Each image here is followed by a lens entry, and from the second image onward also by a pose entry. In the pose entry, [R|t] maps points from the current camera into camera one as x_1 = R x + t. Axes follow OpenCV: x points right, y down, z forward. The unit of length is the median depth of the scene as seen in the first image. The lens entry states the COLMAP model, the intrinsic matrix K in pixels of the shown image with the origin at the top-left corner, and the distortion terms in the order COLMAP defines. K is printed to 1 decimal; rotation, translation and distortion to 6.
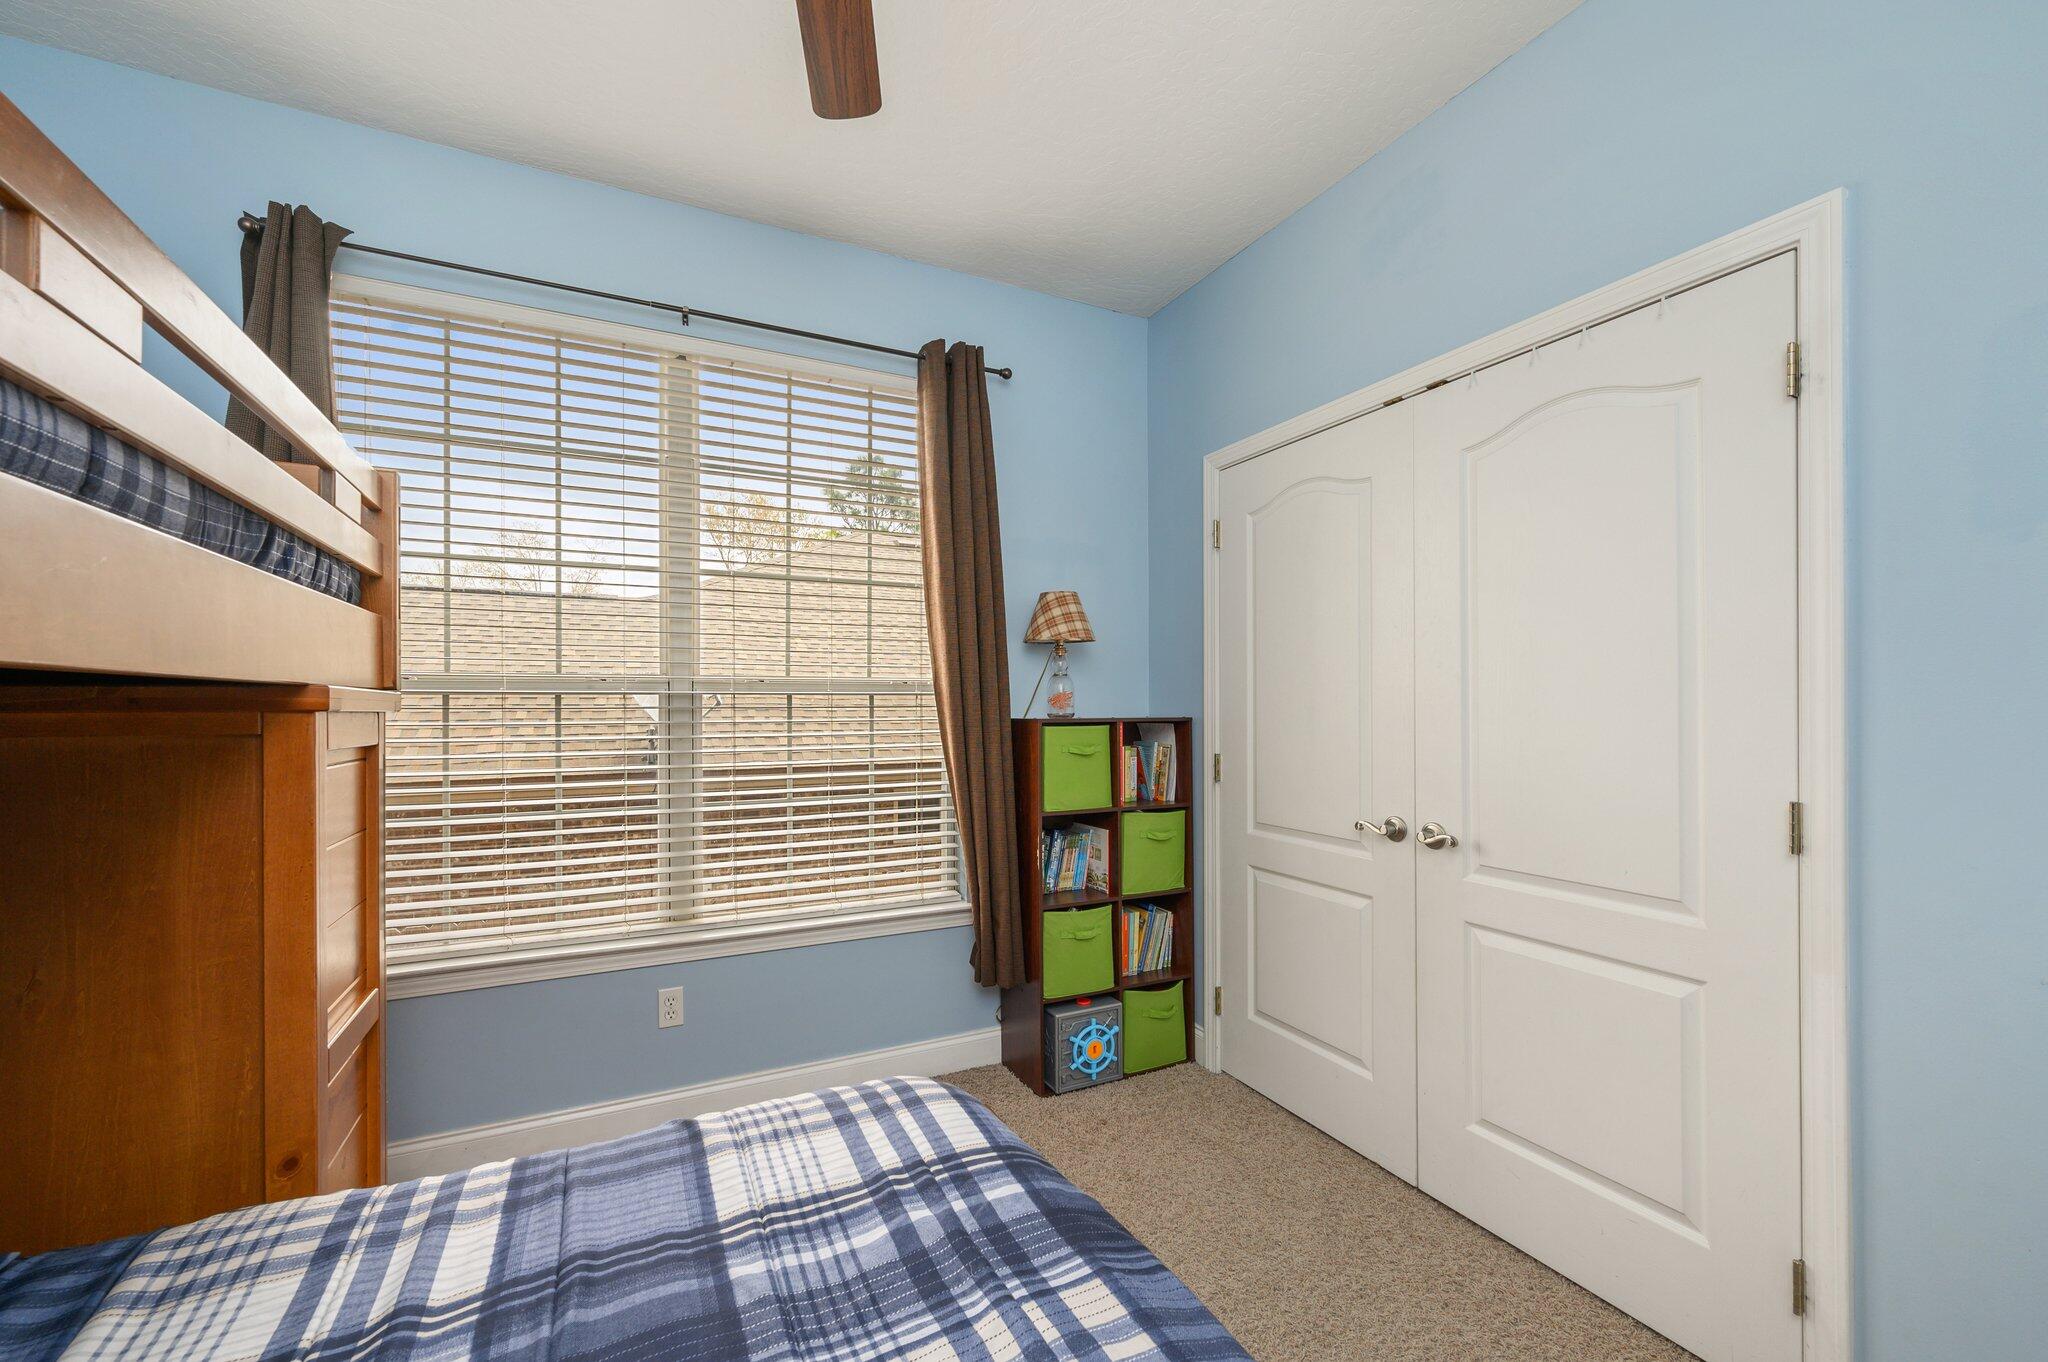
lens RADIAL K [[821.2, 0, 1037.3], [0, 821.2, 701.6], [0, 0, 1]] dist [-0.001134, -0.000955]
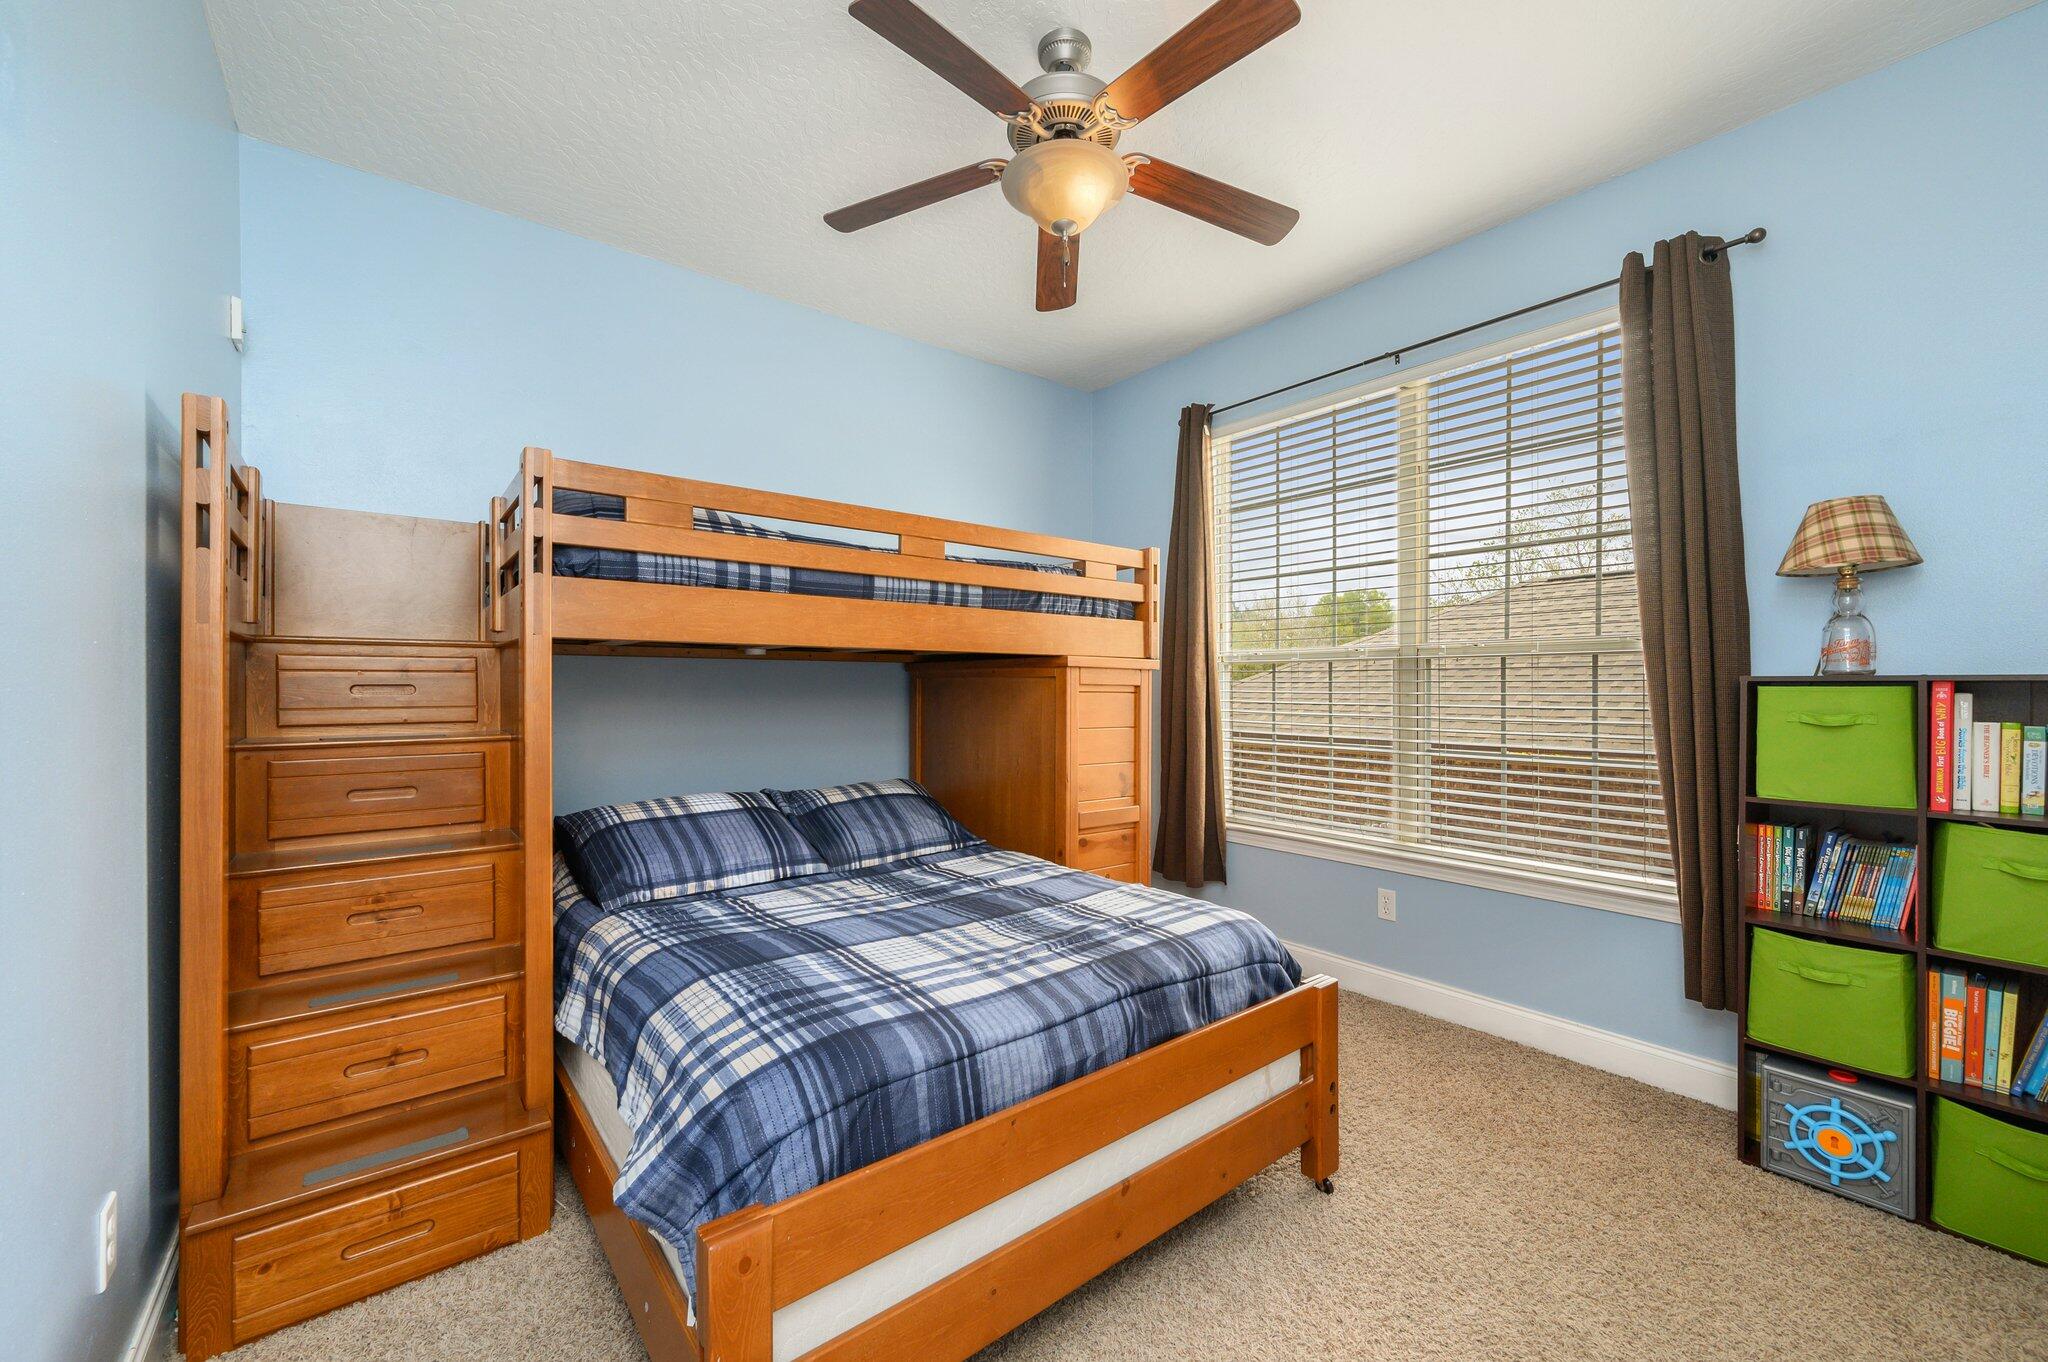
lens RADIAL K [[821.2, 0, 1030.8], [0, 821.2, 679.3], [0, 0, 1]] dist [-0.001134, -0.000955]
pose [[0.214213, -0.006756, -0.976764, 0.608686], [0.000291, 0.999976, -0.006853, 0.028122], [0.976787, 0.001184, 0.214210, 0.167247]]
